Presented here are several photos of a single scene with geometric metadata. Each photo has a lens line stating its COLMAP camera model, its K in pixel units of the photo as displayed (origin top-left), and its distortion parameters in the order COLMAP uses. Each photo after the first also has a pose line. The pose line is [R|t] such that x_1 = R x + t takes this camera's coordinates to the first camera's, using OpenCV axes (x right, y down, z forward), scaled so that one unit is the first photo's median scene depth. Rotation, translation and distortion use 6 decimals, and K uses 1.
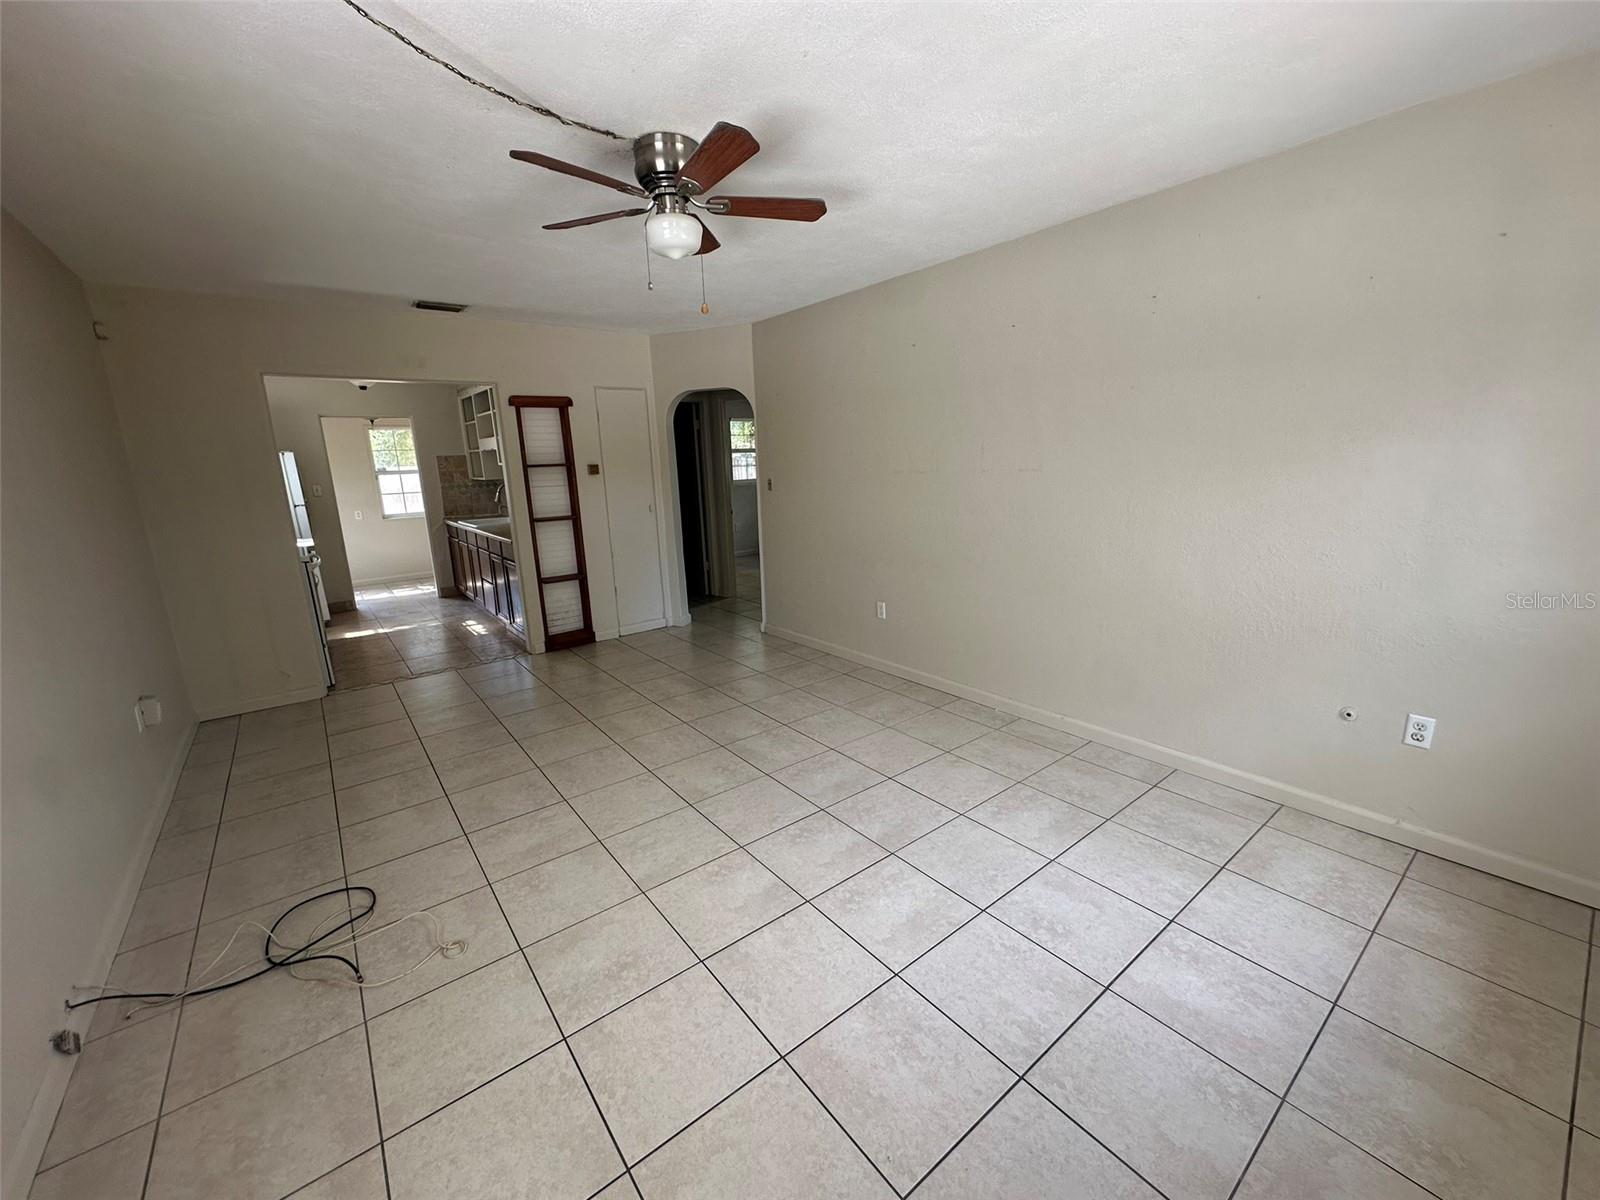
lens RADIAL K [[640.9, 0, 796.8], [0, 640.9, 598.0], [0, 0, 1]] dist [0.003077, 0.000305]
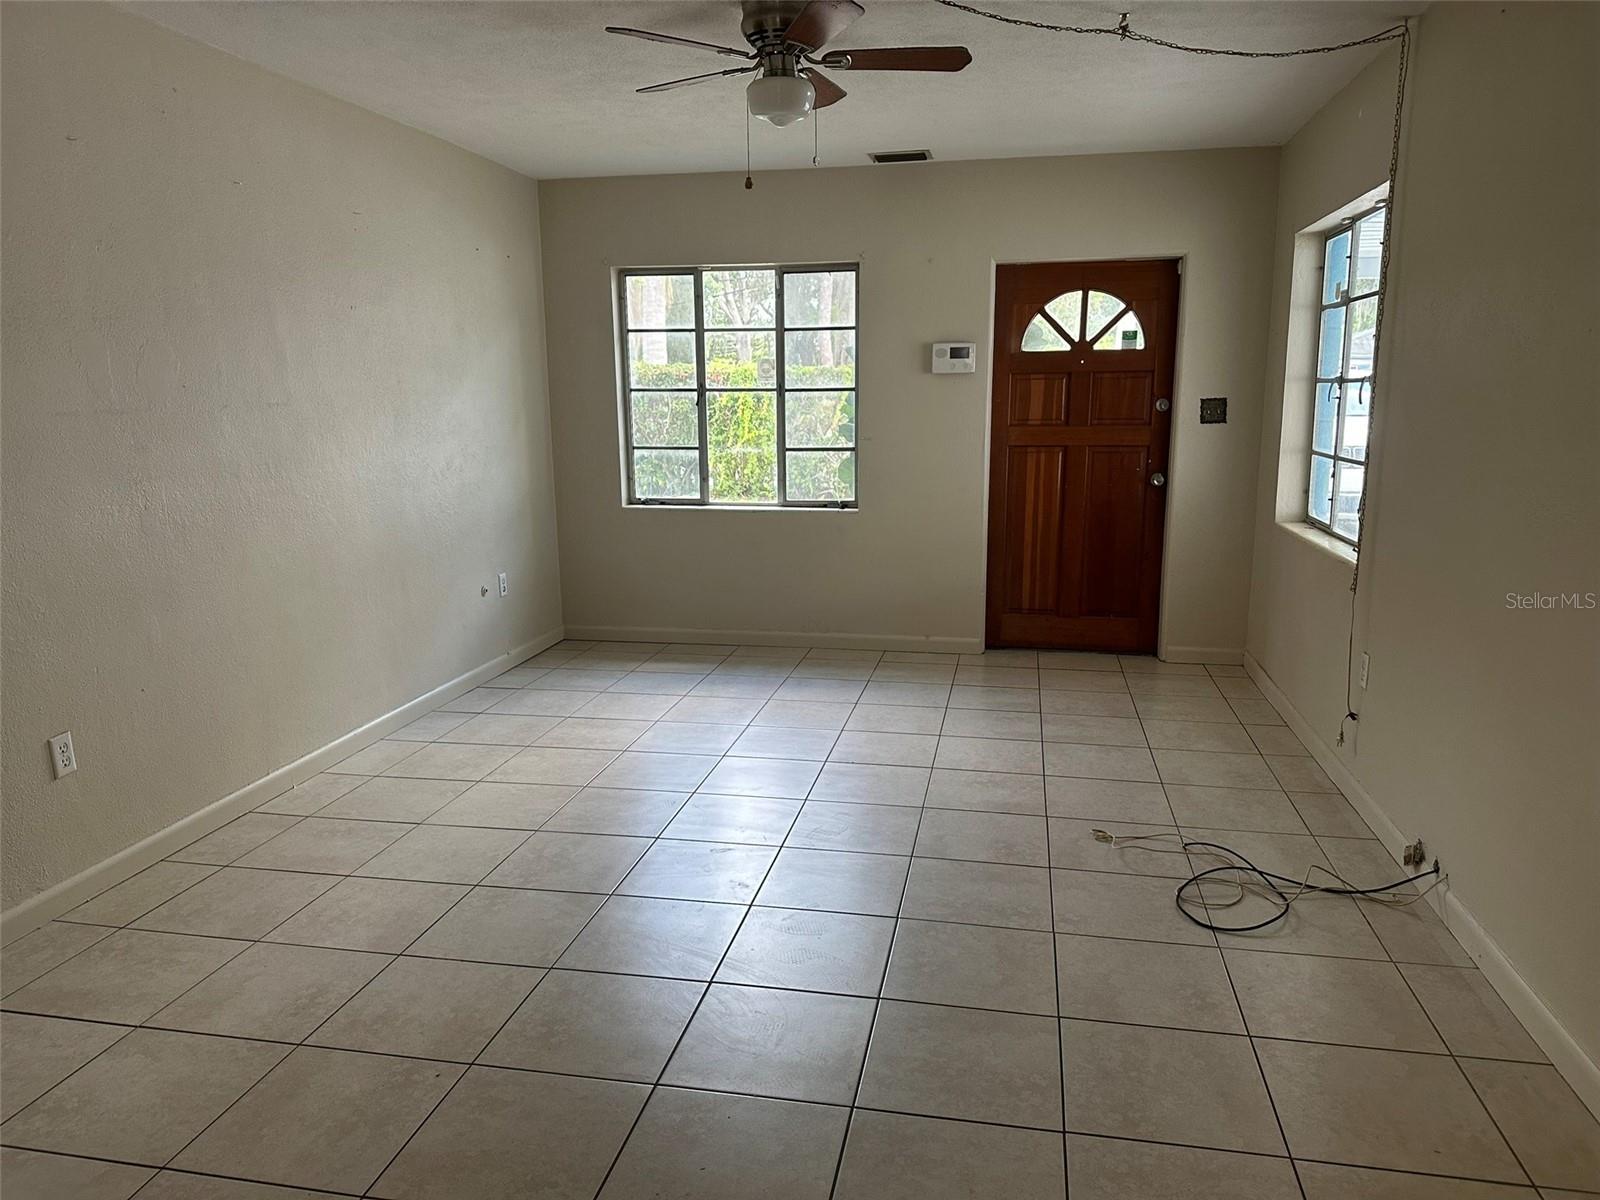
lens RADIAL K [[1118.5, 0, 799.1], [0, 1118.5, 598.3], [0, 0, 1]] dist [-0.003941, -0.000405]
pose [[-0.657078, -0.095819, 0.747708, -0.834513], [0.197024, 0.935580, 0.293038, -0.228407], [-0.727620, 0.339865, -0.595870, 1.259524]]
